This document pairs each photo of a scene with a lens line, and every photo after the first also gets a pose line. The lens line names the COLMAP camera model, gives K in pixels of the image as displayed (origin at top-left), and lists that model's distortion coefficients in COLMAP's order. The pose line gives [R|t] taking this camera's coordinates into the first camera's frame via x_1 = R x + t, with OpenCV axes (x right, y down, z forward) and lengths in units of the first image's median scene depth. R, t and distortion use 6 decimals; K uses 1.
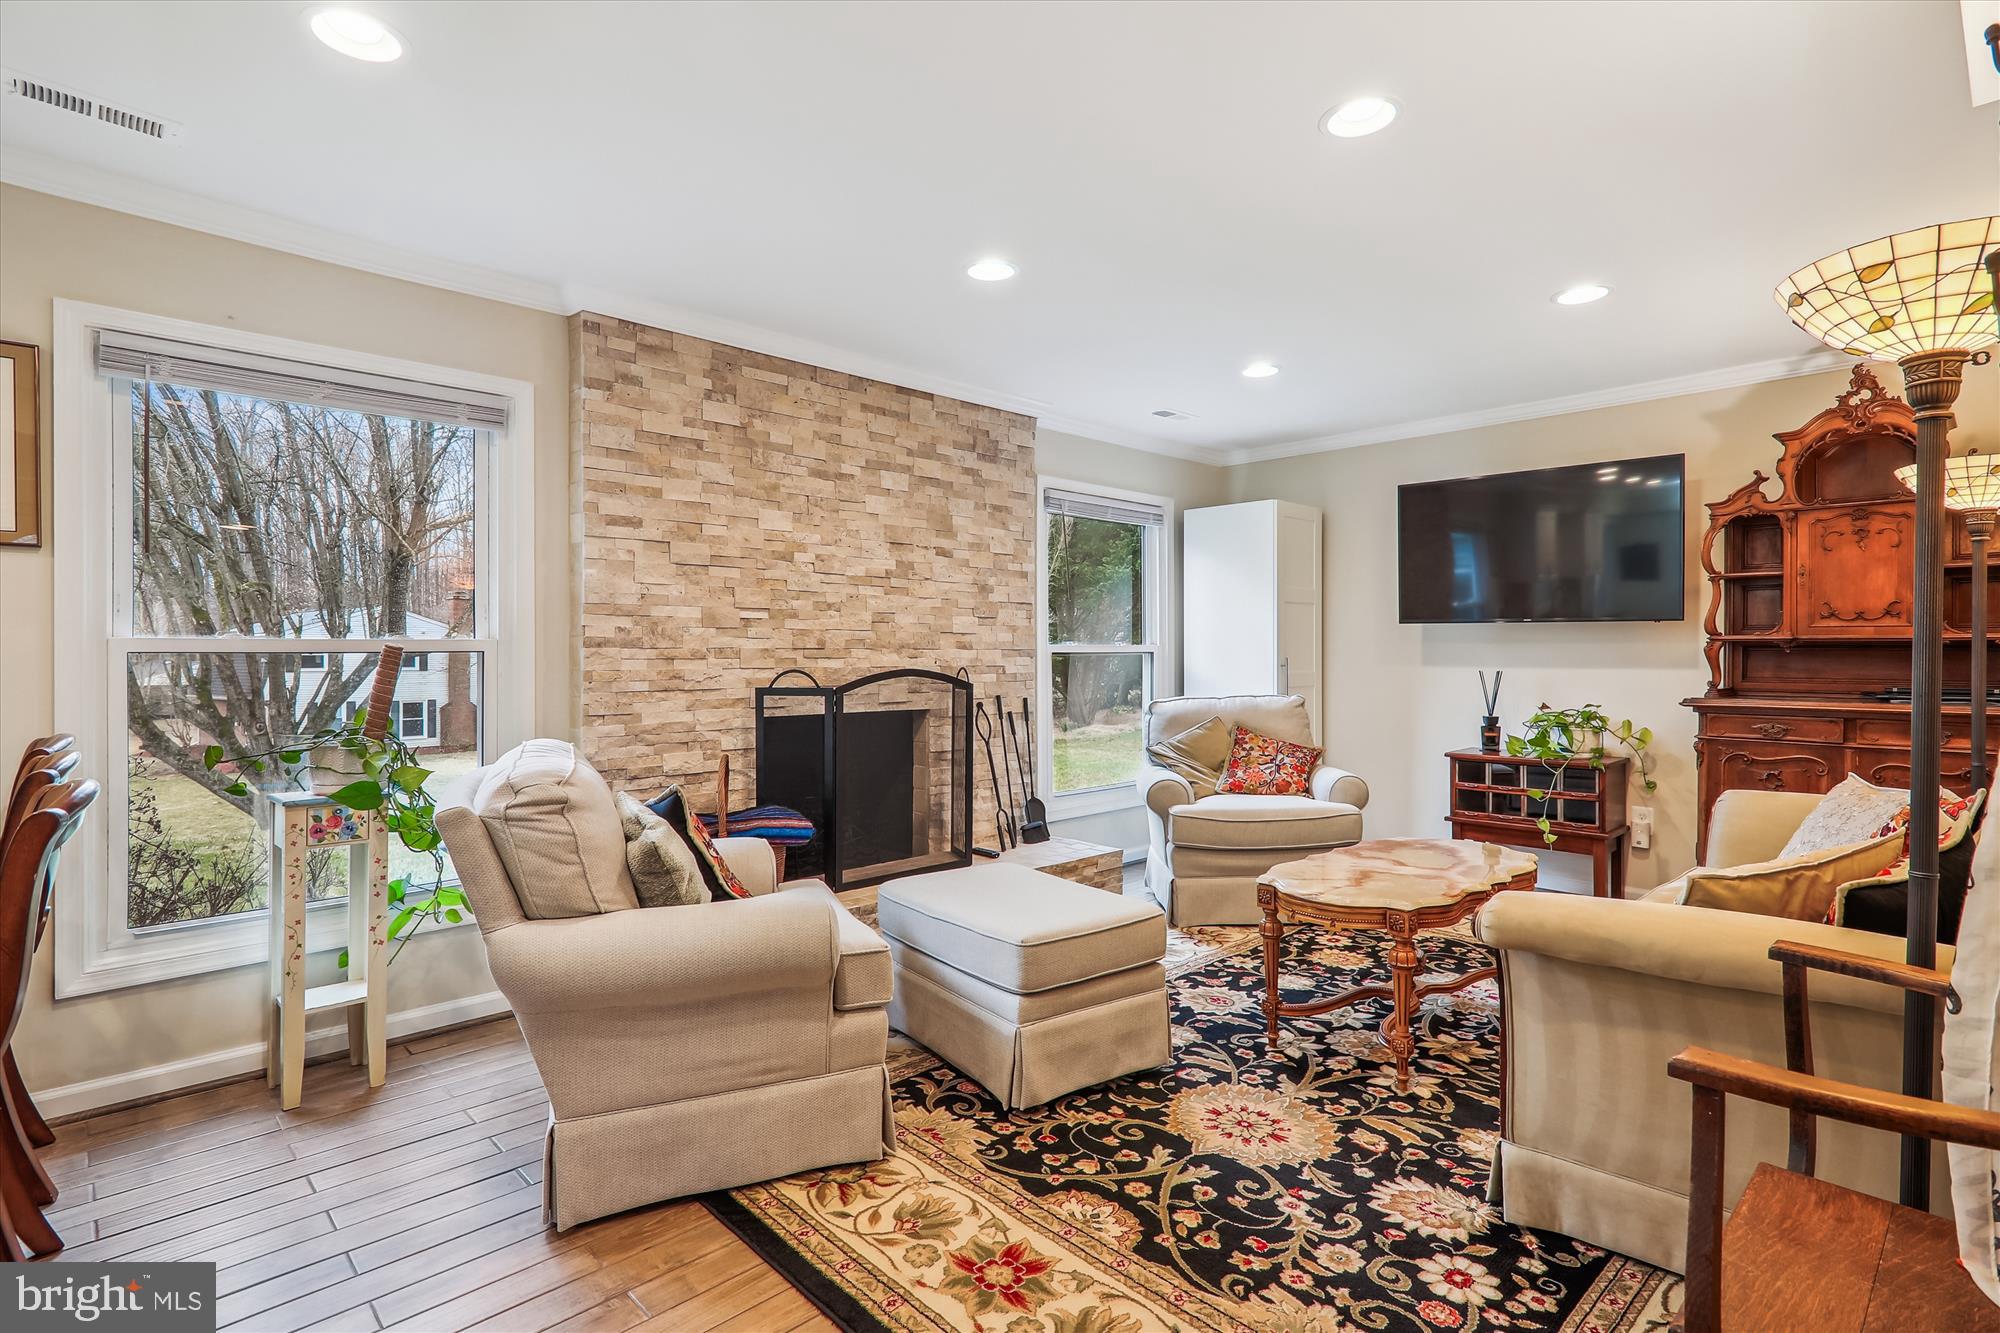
lens RADIAL K [[982.2, 0, 1012.5], [0, 982.2, 651.5], [0, 0, 1]] dist [0.004209, -0.000274]
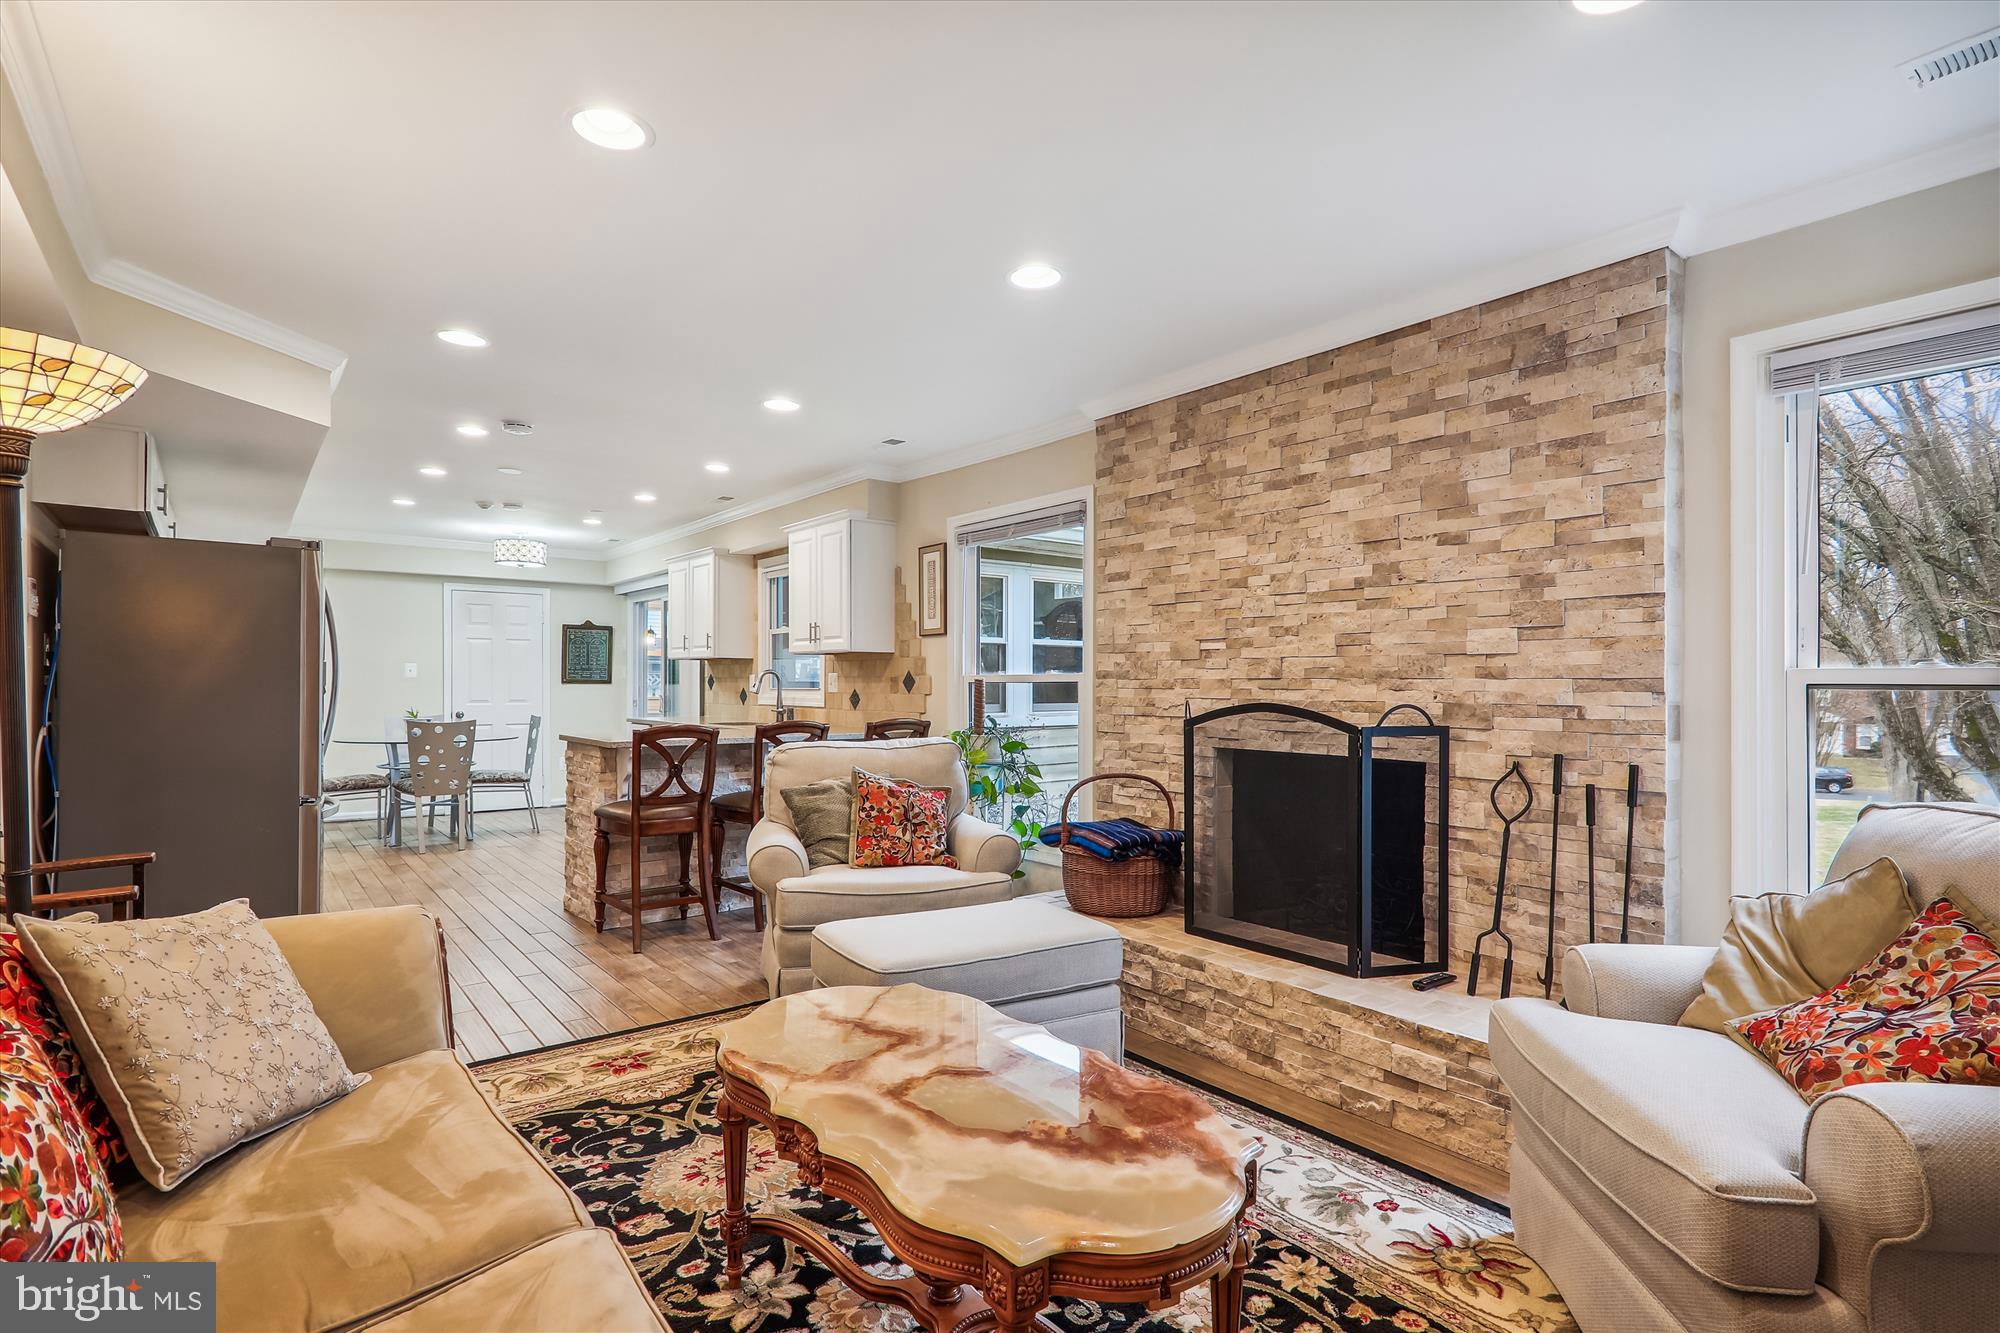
lens RADIAL K [[982.2, 0, 1001.4], [0, 982.2, 683.9], [0, 0, 1]] dist [0.004209, -0.000274]
pose [[-0.103807, 0.001723, -0.994596, 0.740618], [0.000330, 0.999999, 0.001698, 0.000159], [0.994597, -0.000152, -0.103808, 0.858601]]
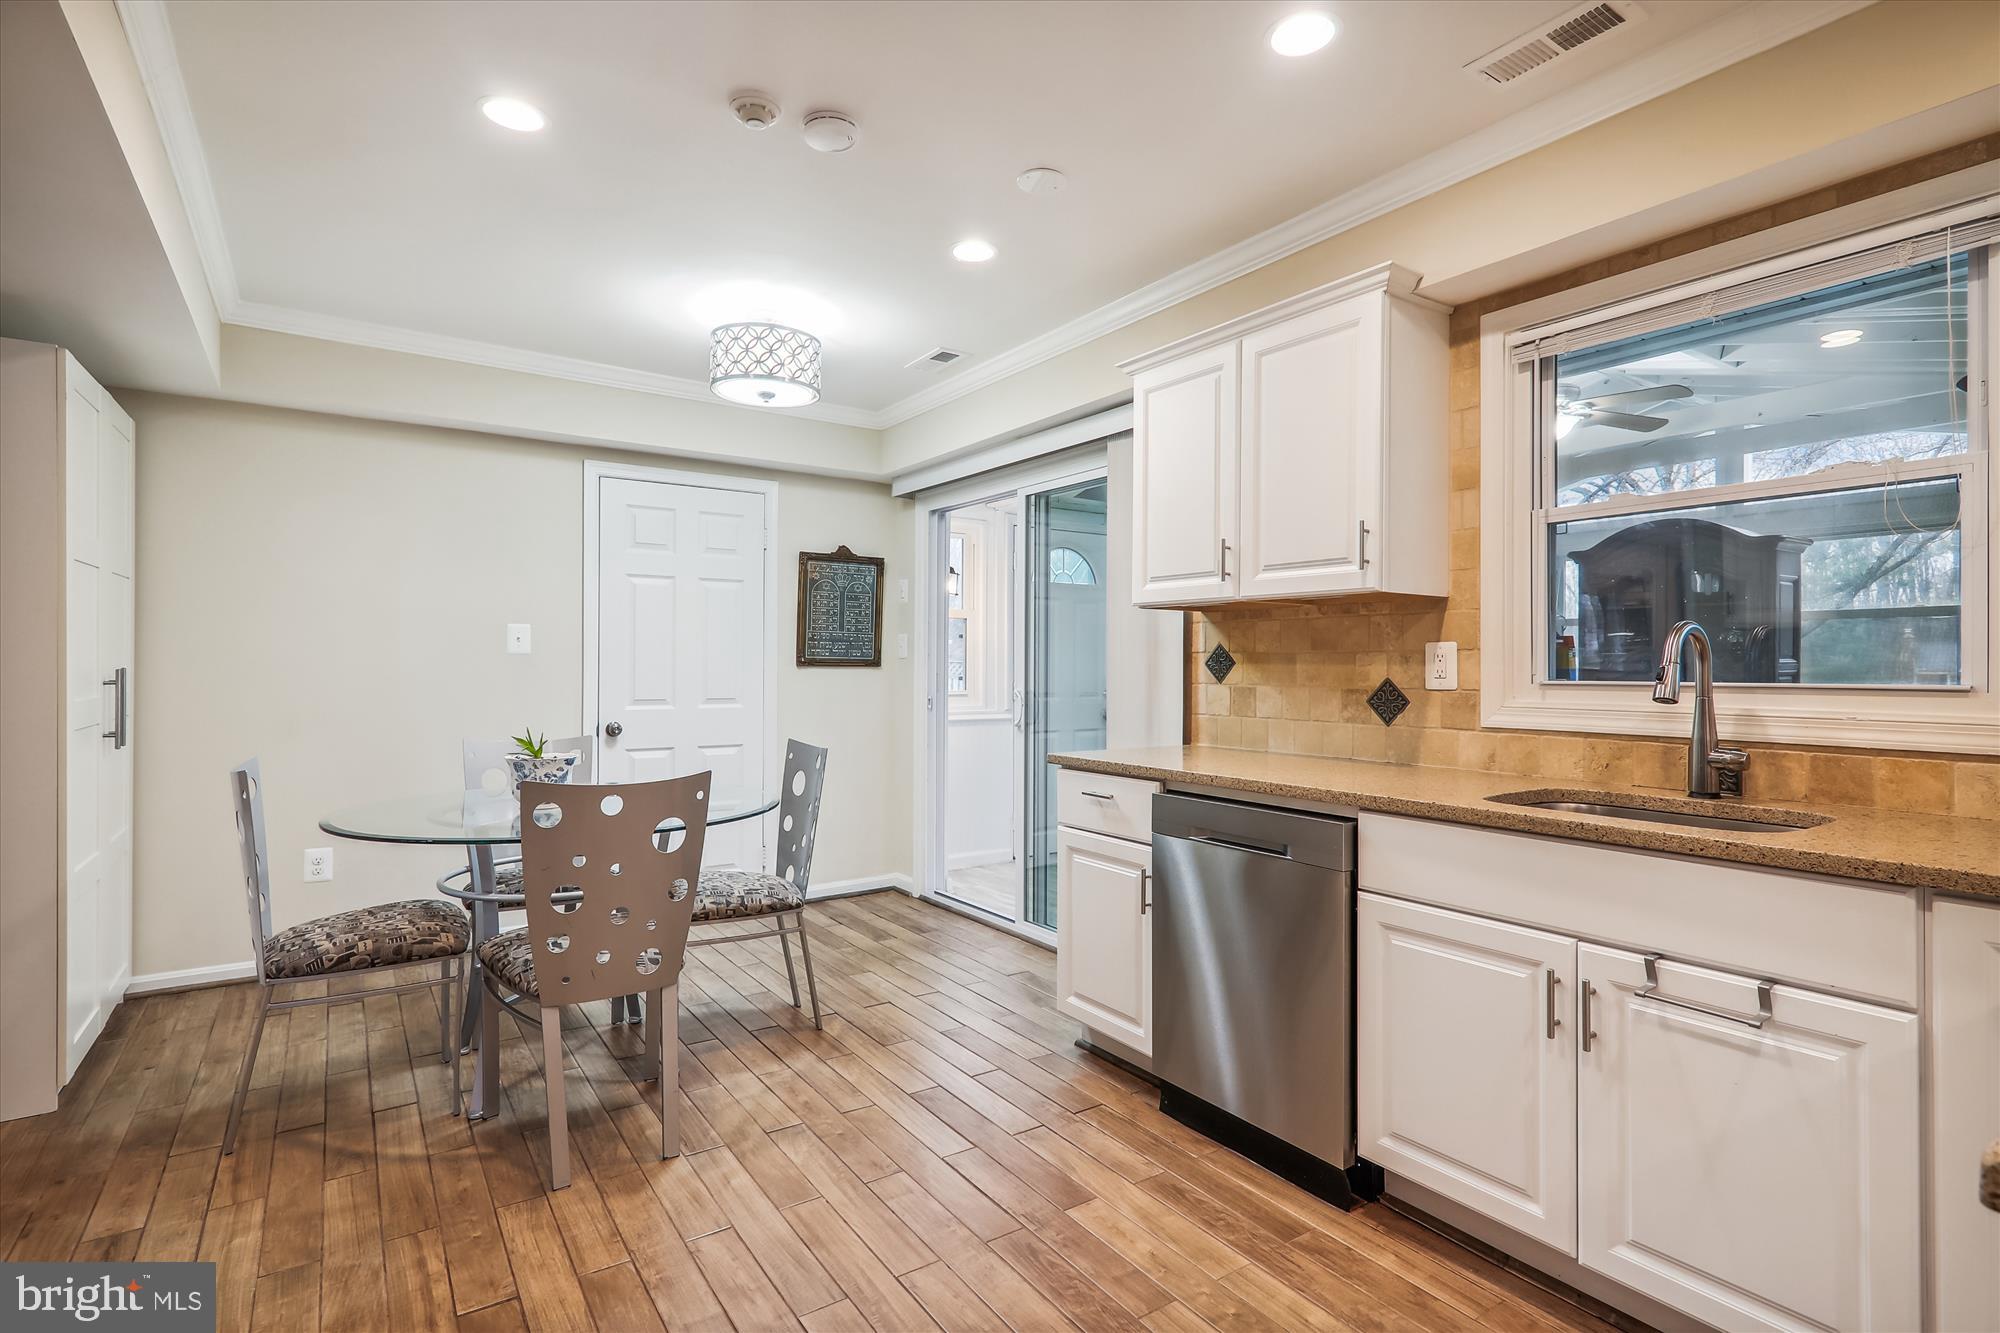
lens RADIAL K [[982.2, 0, 1015.1], [0, 982.2, 659.0], [0, 0, 1]] dist [0.004209, -0.000274]
pose [[-0.164854, -0.006344, -0.986298, -0.381702], [-0.001109, 0.999980, -0.006246, 0.001187], [0.986317, 0.000064, -0.164857, -0.002634]]
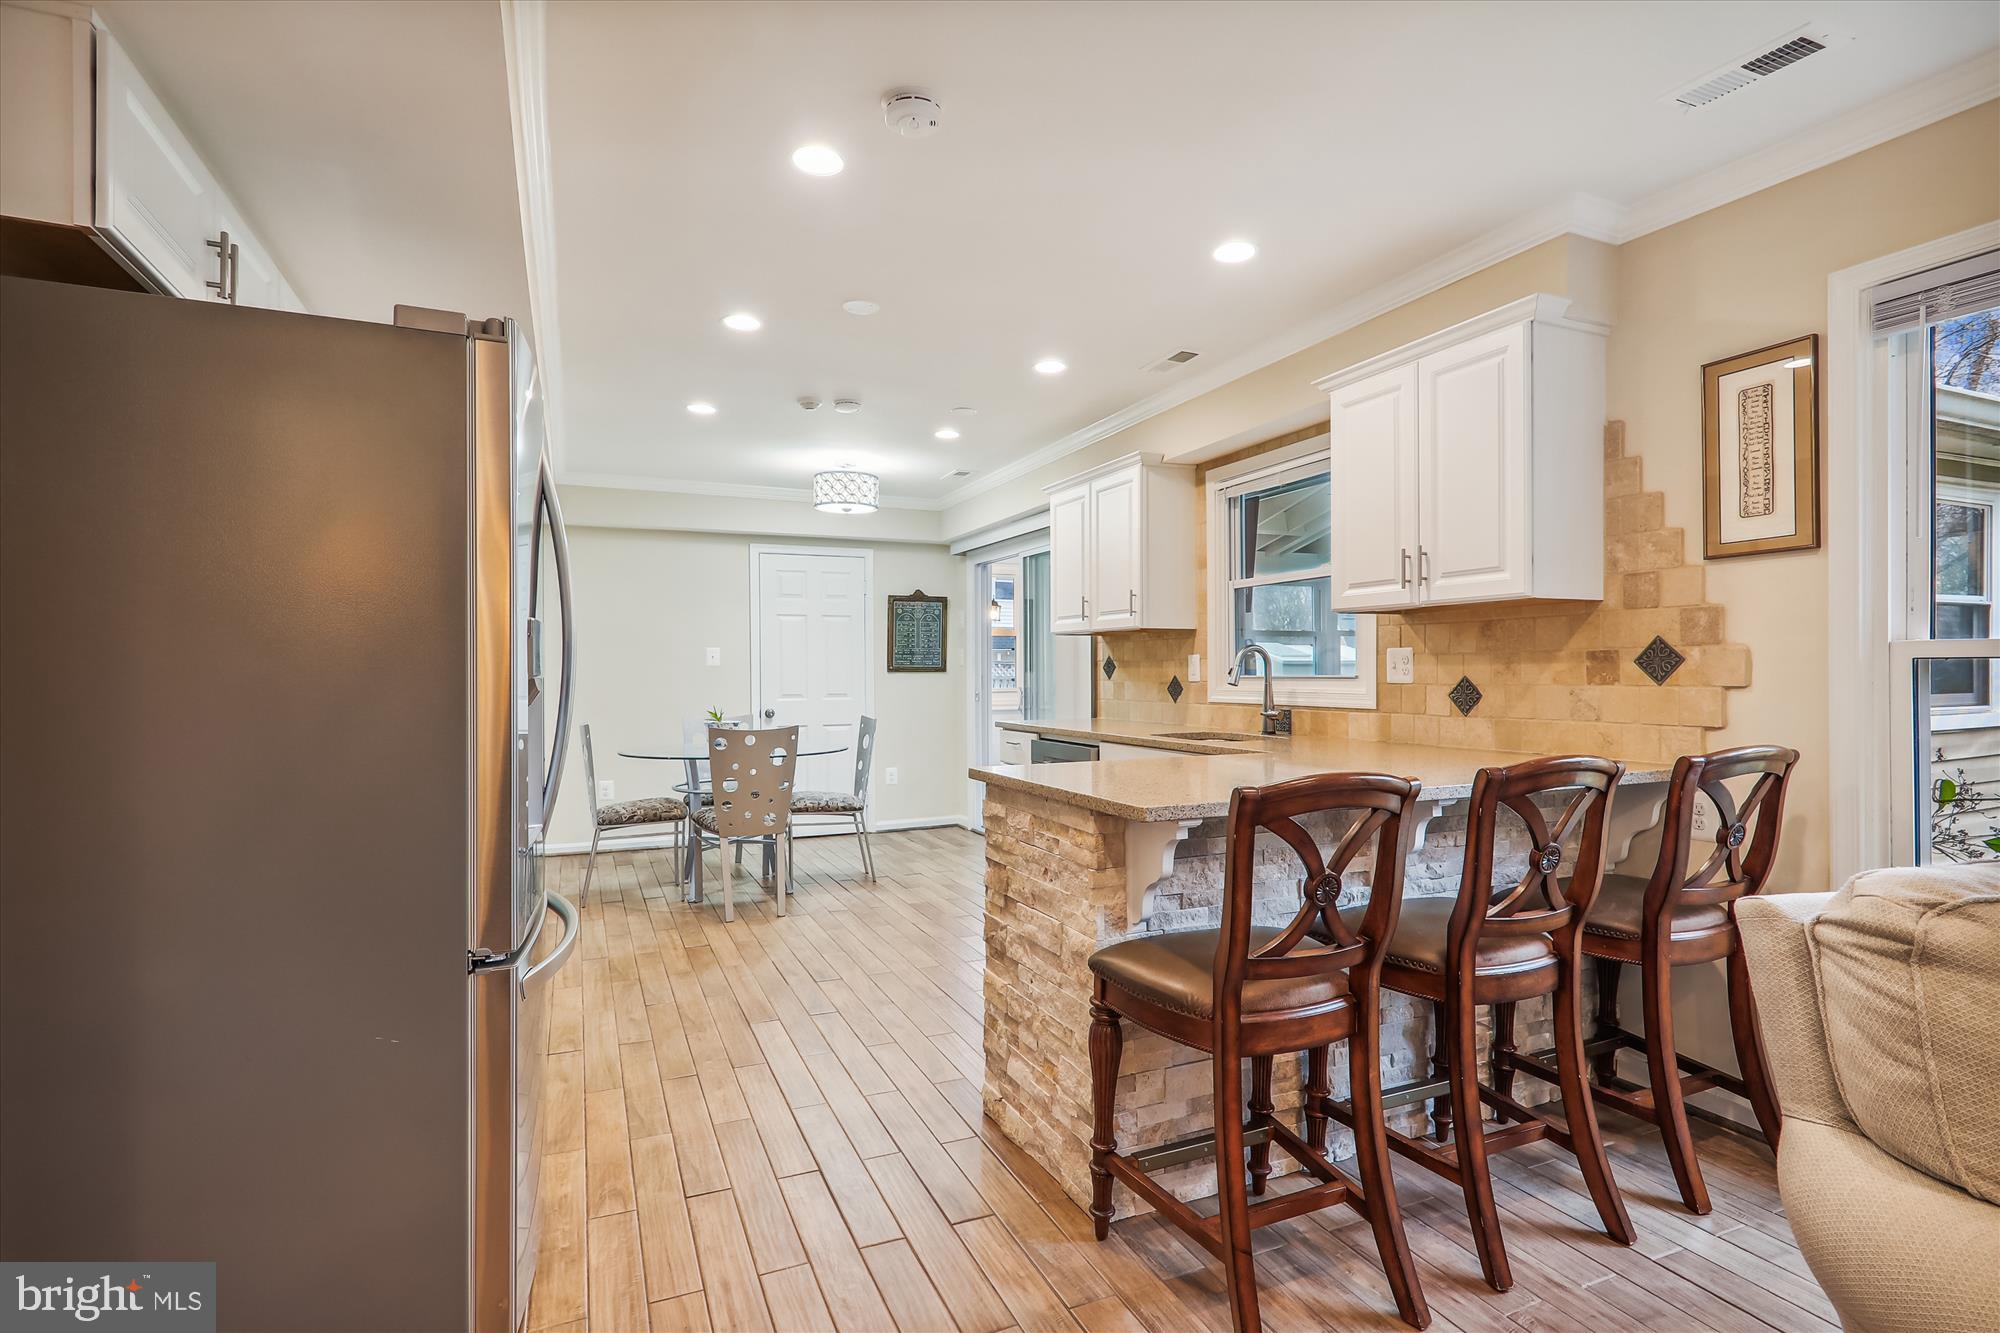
lens RADIAL K [[982.2, 0, 1006.6], [0, 982.2, 672.0], [0, 0, 1]] dist [0.004209, -0.000274]
pose [[-0.347451, 0.004410, -0.937688, 0.104546], [0.009838, 0.999951, 0.001057, 0.002836], [0.937647, -0.008857, -0.347477, 0.381743]]
